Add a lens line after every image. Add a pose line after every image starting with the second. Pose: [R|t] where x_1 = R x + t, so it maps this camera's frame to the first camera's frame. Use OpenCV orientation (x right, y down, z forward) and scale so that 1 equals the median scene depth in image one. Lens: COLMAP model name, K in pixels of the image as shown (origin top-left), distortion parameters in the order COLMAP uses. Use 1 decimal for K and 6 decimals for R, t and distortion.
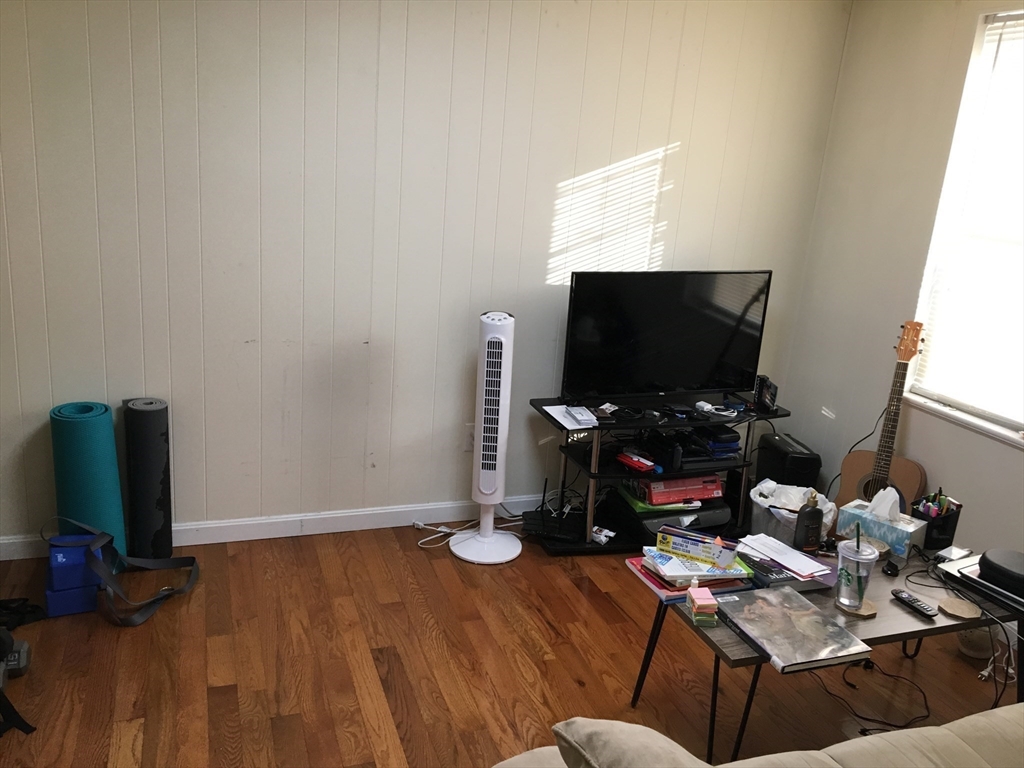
lens RADIAL K [[861.1, 0, 506.6], [0, 861.1, 385.0], [0, 0, 1]] dist [0.085496, -0.132303]
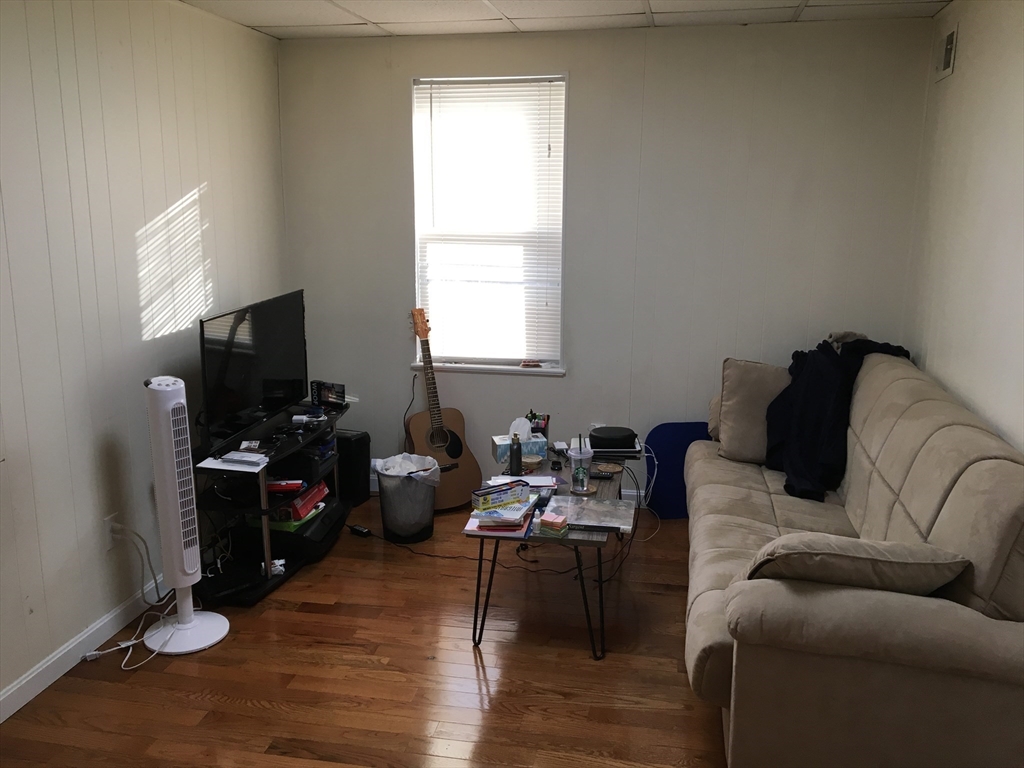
lens RADIAL K [[861.1, 0, 510.0], [0, 861.1, 382.0], [0, 0, 1]] dist [0.085496, -0.132303]
pose [[0.499675, -0.249345, 0.829549, -0.551505], [0.261105, 0.956486, 0.130225, -0.096107], [-0.825923, 0.151529, 0.543038, 0.184856]]
